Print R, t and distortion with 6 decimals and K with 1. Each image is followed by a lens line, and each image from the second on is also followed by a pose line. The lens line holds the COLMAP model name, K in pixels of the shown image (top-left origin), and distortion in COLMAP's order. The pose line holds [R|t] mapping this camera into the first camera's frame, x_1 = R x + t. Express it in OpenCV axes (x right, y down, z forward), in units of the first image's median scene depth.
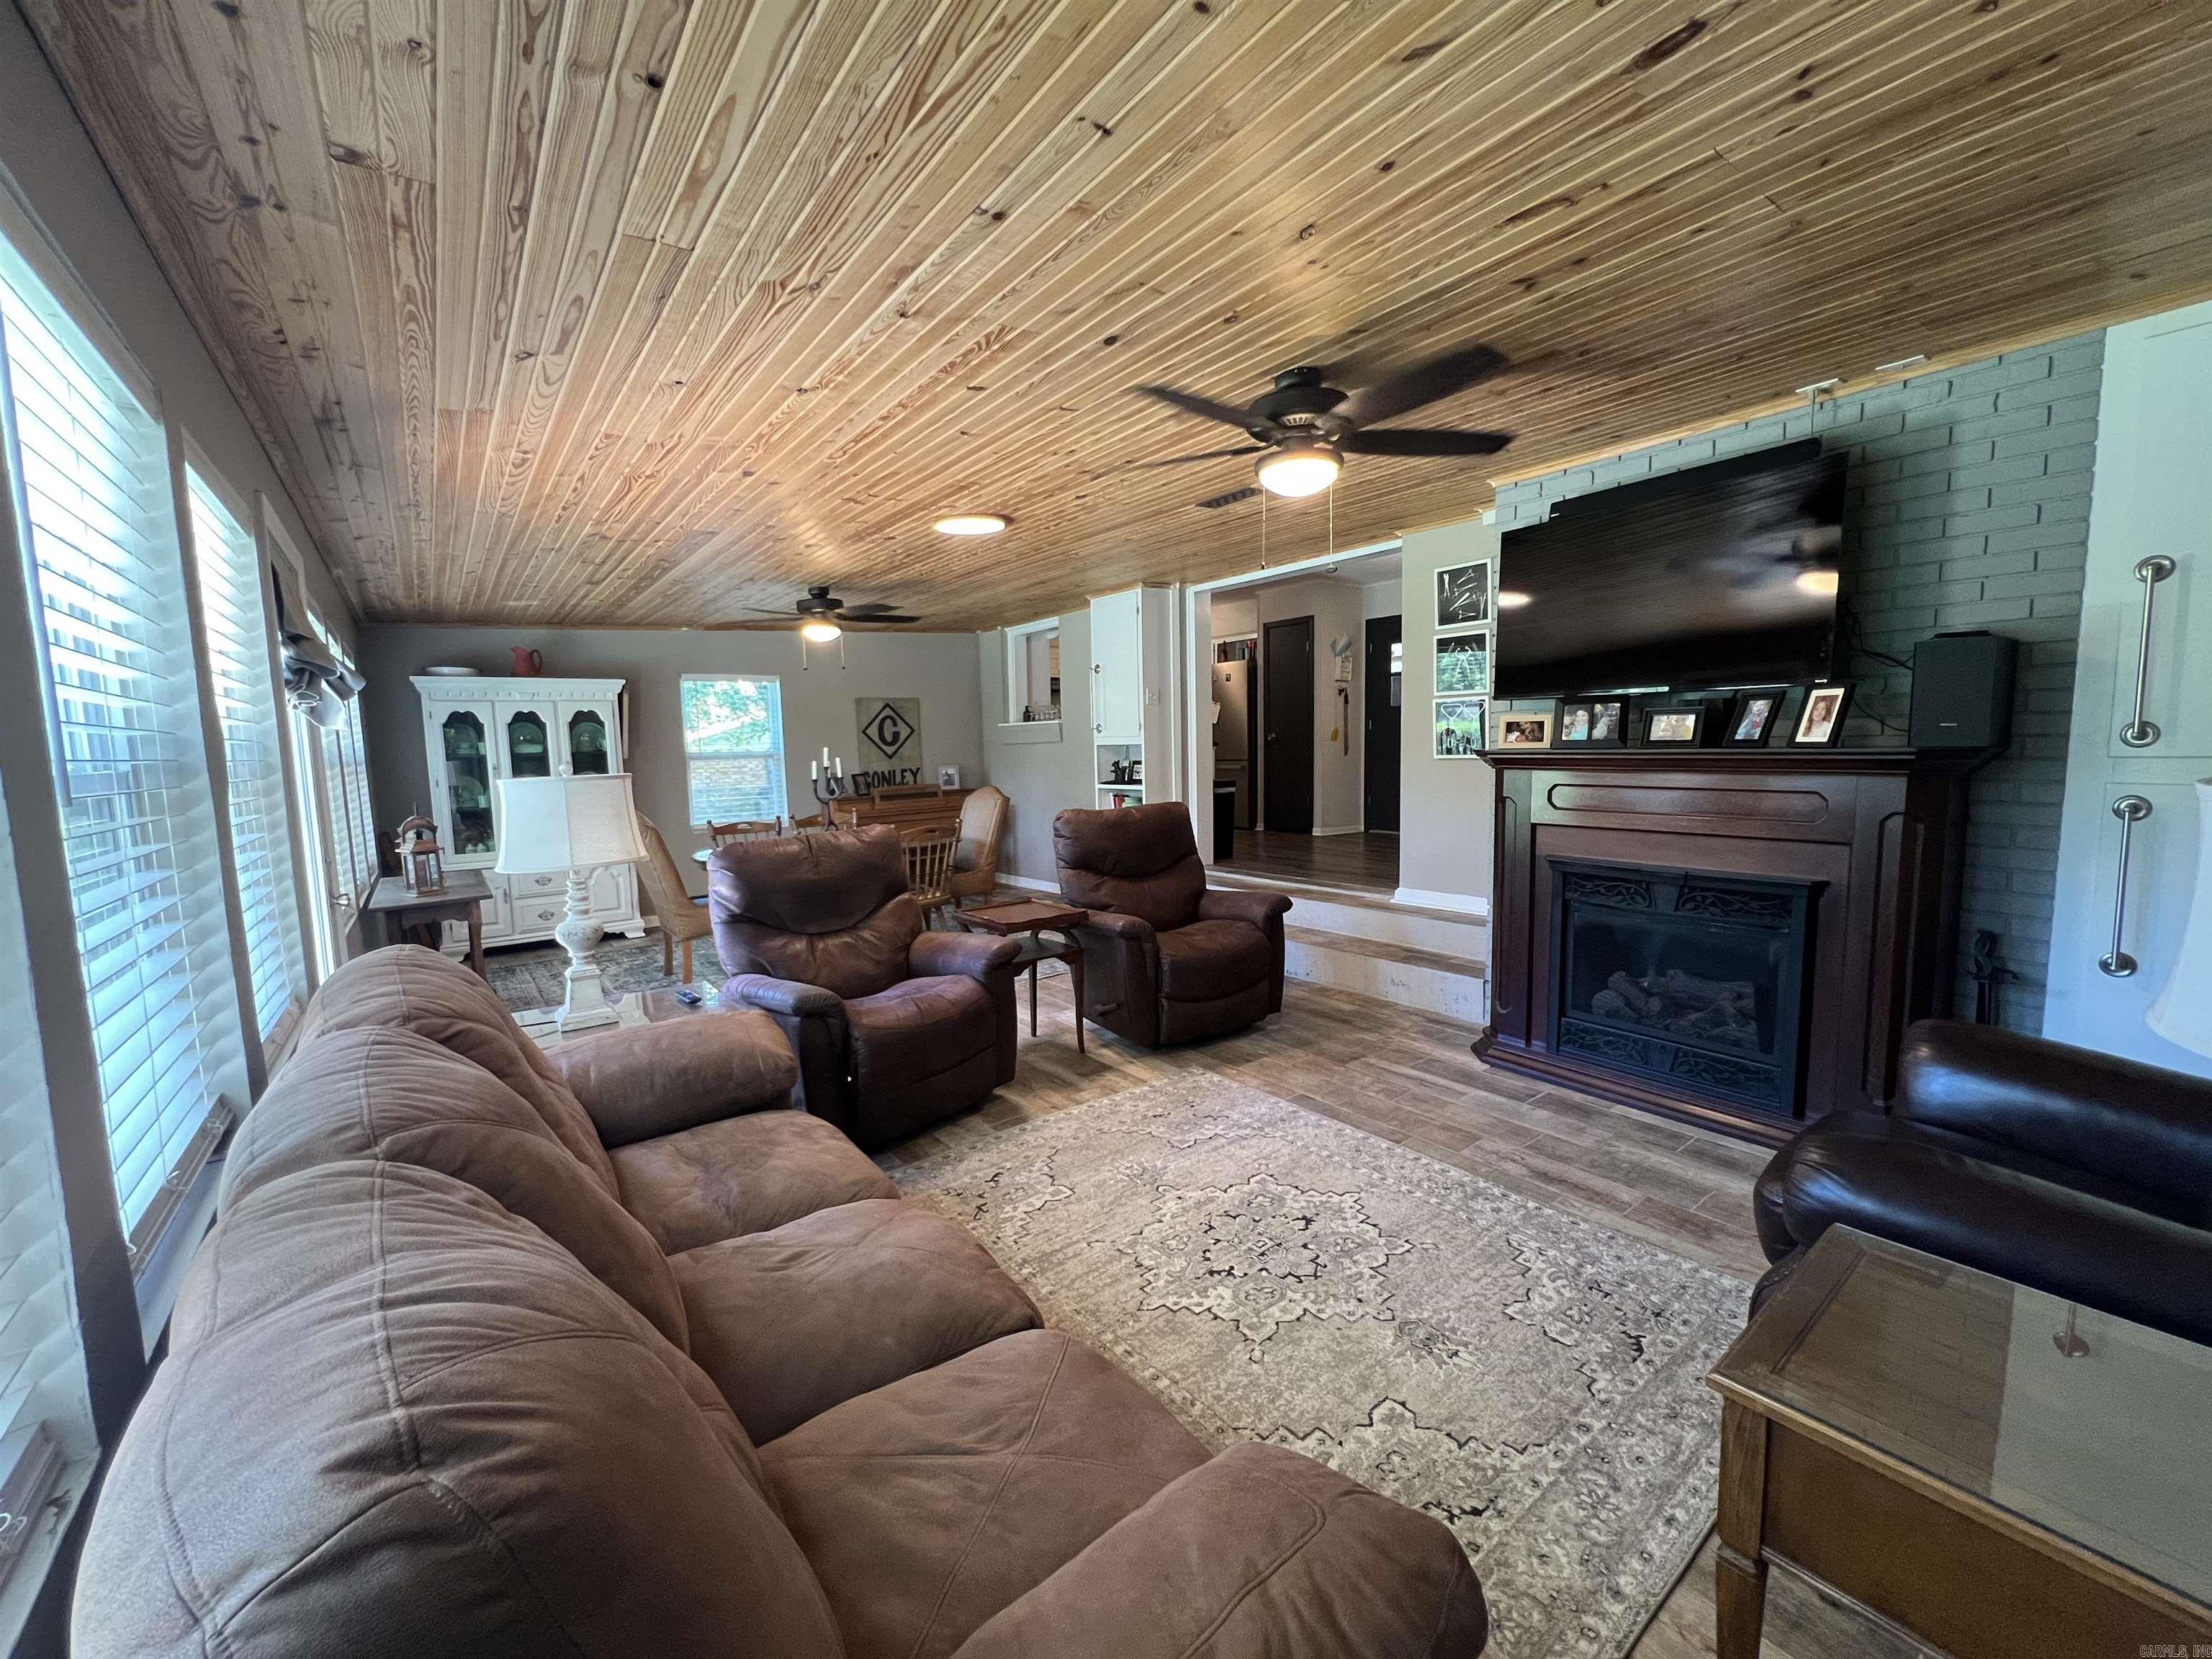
lens RADIAL K [[888.2, 0, 1105.4], [0, 888.2, 833.1], [0, 0, 1]] dist [-0.002822, 0.000702]
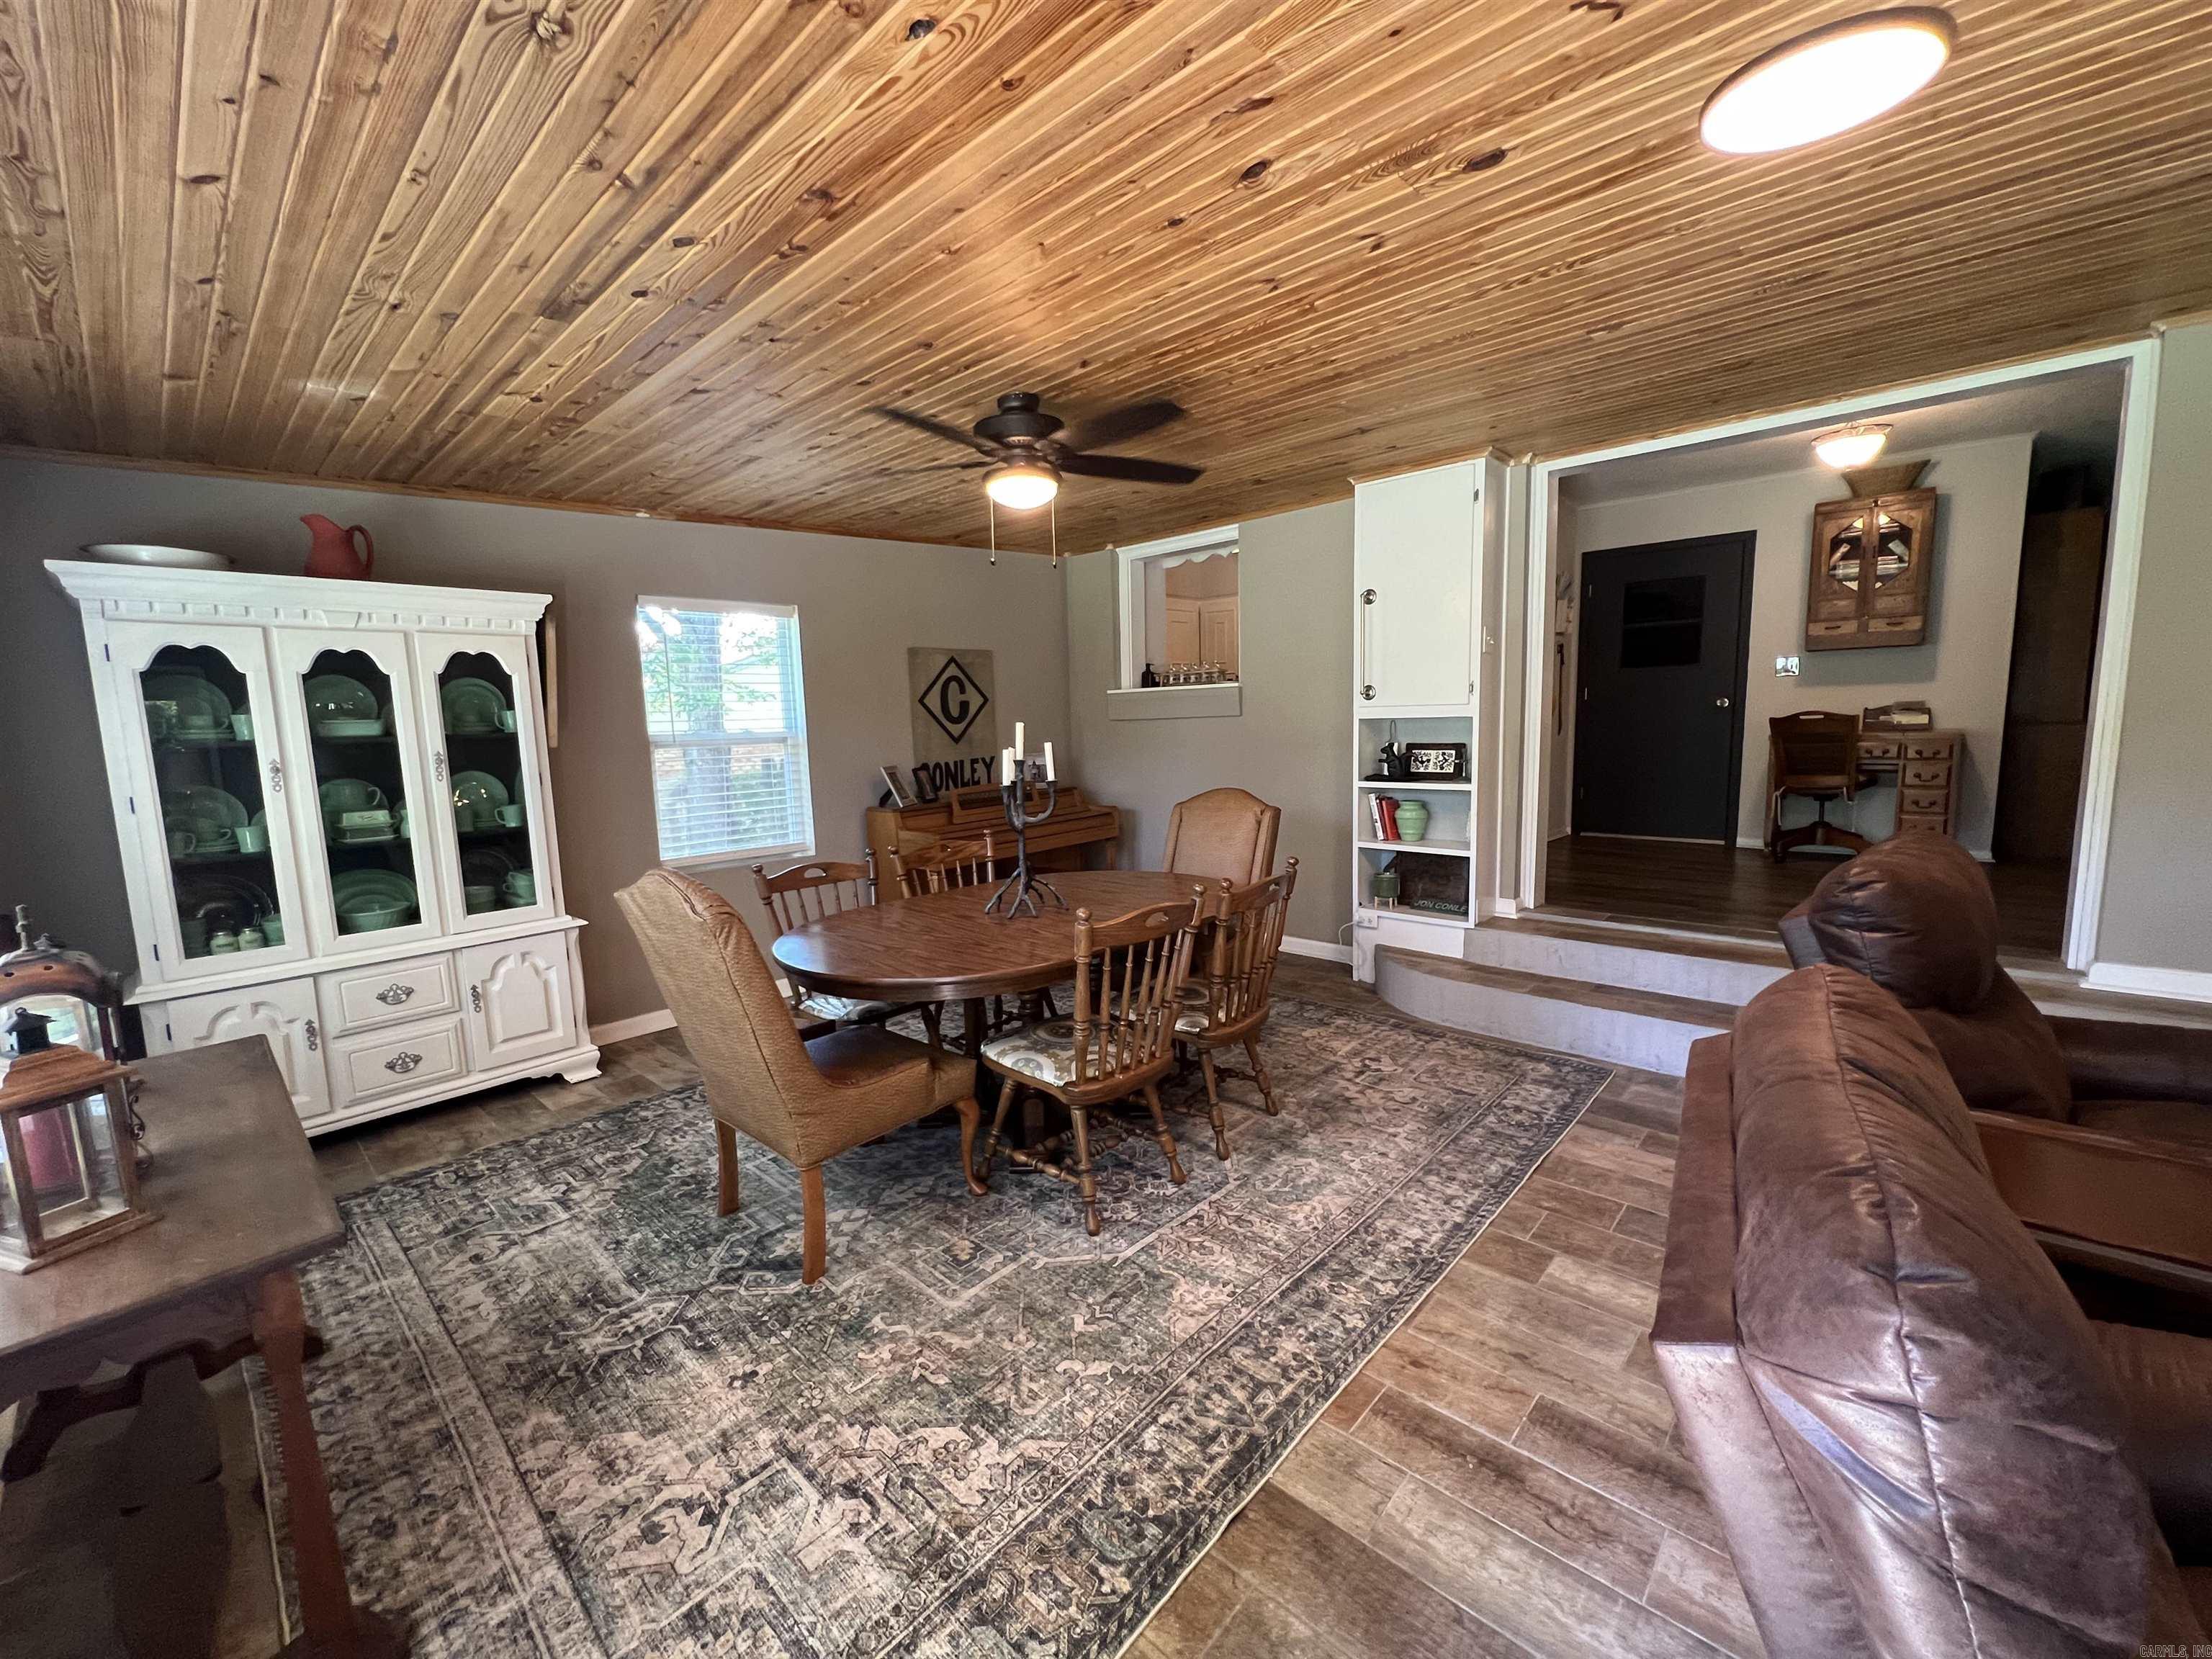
lens RADIAL K [[888.2, 0, 1106.5], [0, 888.2, 832.7], [0, 0, 1]] dist [-0.002822, 0.000702]
pose [[0.984945, -0.024468, 0.171128, -0.350447], [0.020960, 0.999532, 0.022278, -0.042798], [-0.171593, -0.018355, 0.984997, 0.480846]]
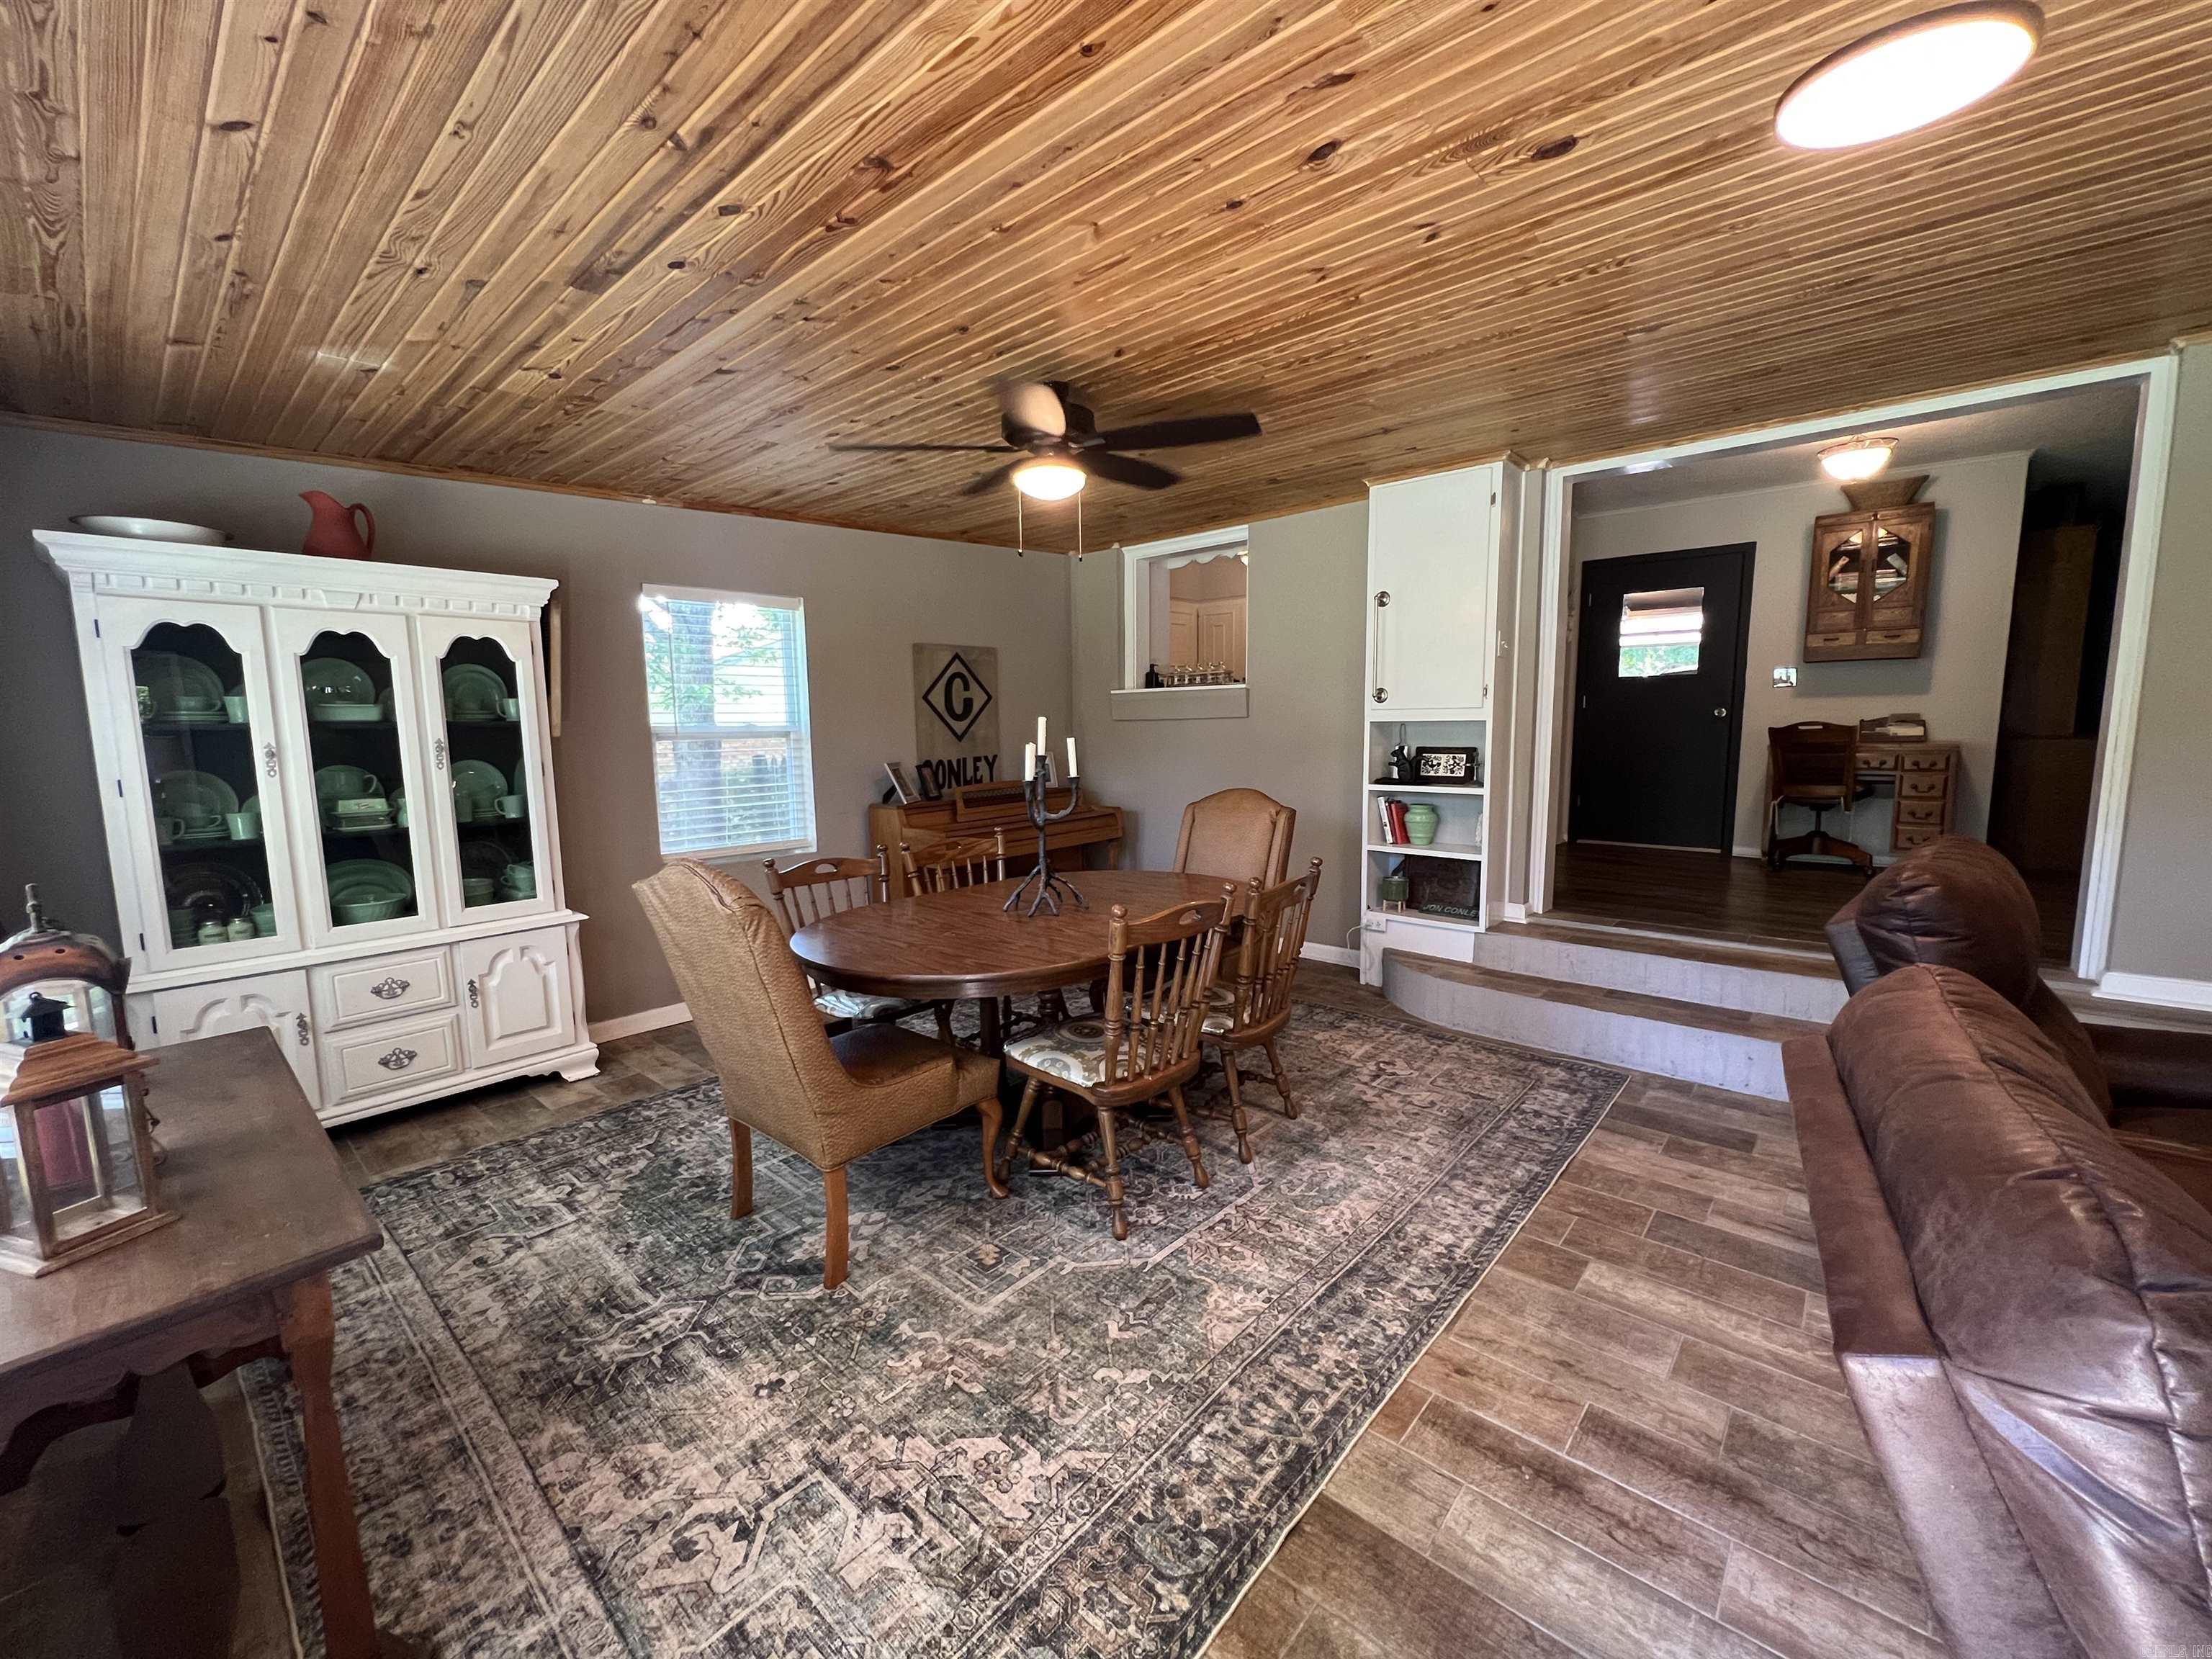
lens RADIAL K [[888.2, 0, 1106.6], [0, 888.2, 832.9], [0, 0, 1]] dist [-0.002822, 0.000702]
pose [[0.981294, -0.011151, 0.192194, -0.371973], [0.007779, 0.999803, 0.018287, -0.039342], [-0.192360, -0.016450, 0.981187, 0.492517]]
